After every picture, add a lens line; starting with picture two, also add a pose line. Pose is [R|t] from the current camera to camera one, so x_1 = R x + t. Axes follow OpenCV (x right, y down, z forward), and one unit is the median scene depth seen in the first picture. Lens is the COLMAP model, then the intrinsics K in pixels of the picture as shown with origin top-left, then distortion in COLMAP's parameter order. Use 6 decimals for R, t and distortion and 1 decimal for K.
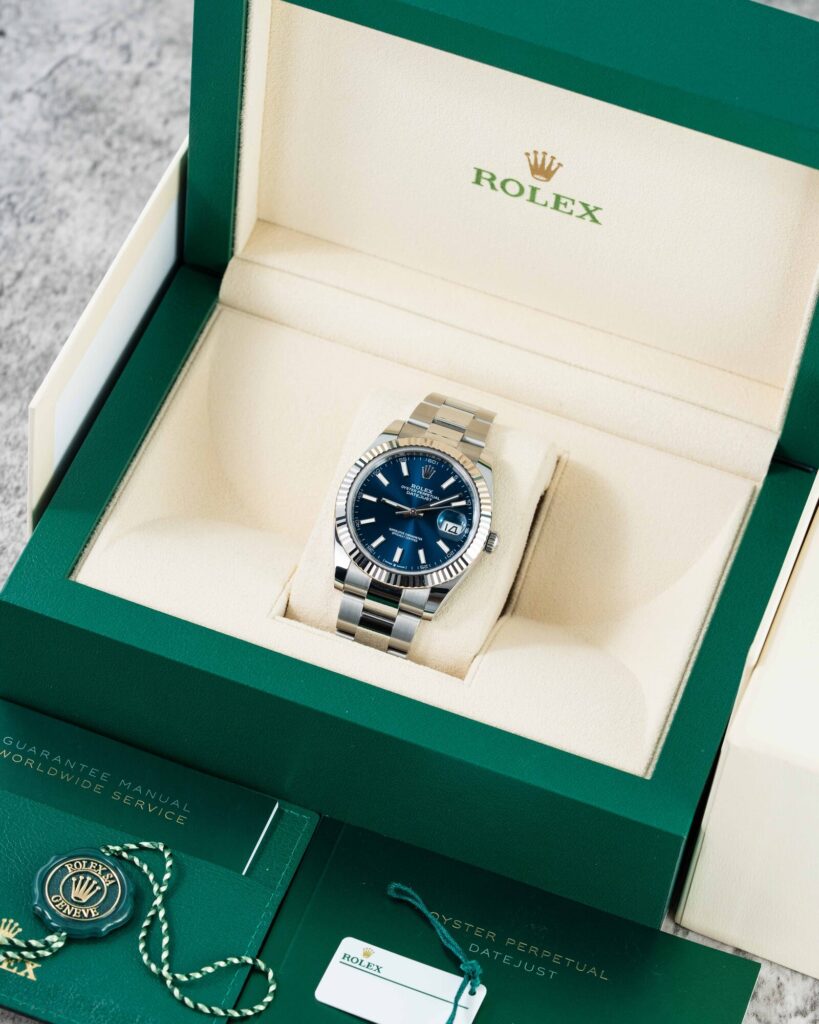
lens RADIAL K [[3369.6, 0, 409.5], [0, 3369.6, 512.0], [0, 0, 1]] dist [-0.133883, -0.272586]
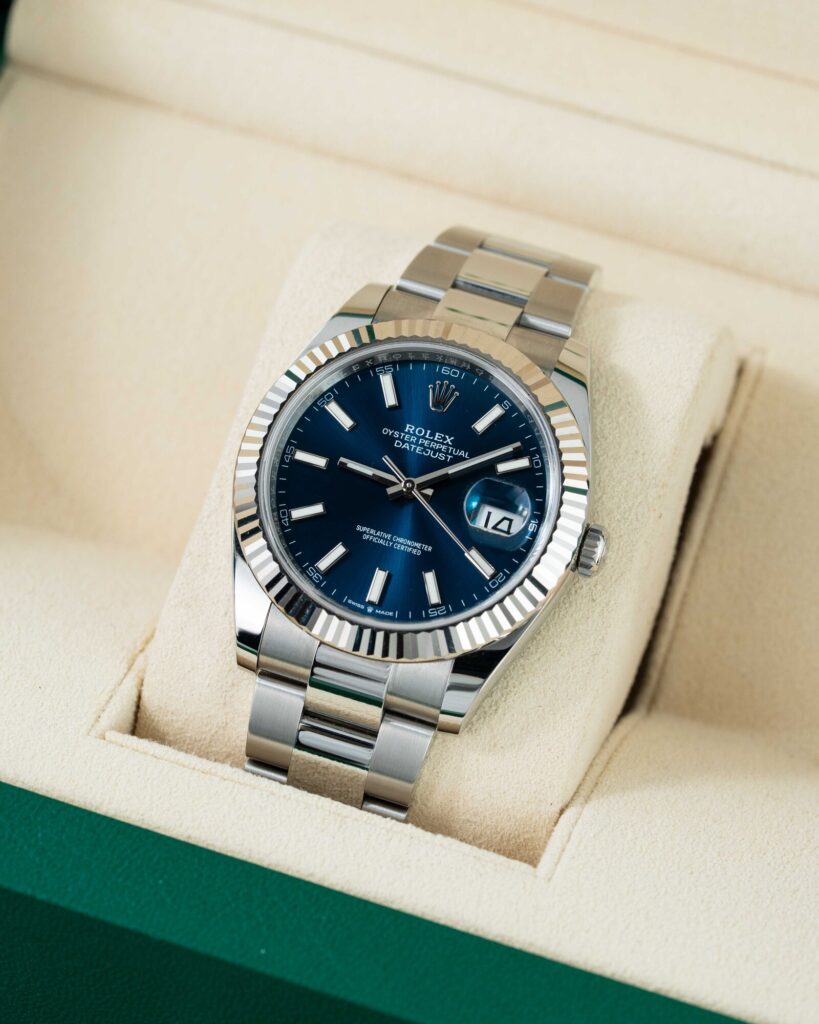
lens RADIAL K [[3369.6, 0, 409.5], [0, 3369.6, 512.0], [0, 0, 1]] dist [-0.133883, -0.272586]
pose [[0.997039, -0.033233, -0.069339, 0.031393], [0.032290, 0.999371, -0.014690, 0.009678], [0.069783, 0.012407, 0.997485, 0.560471]]
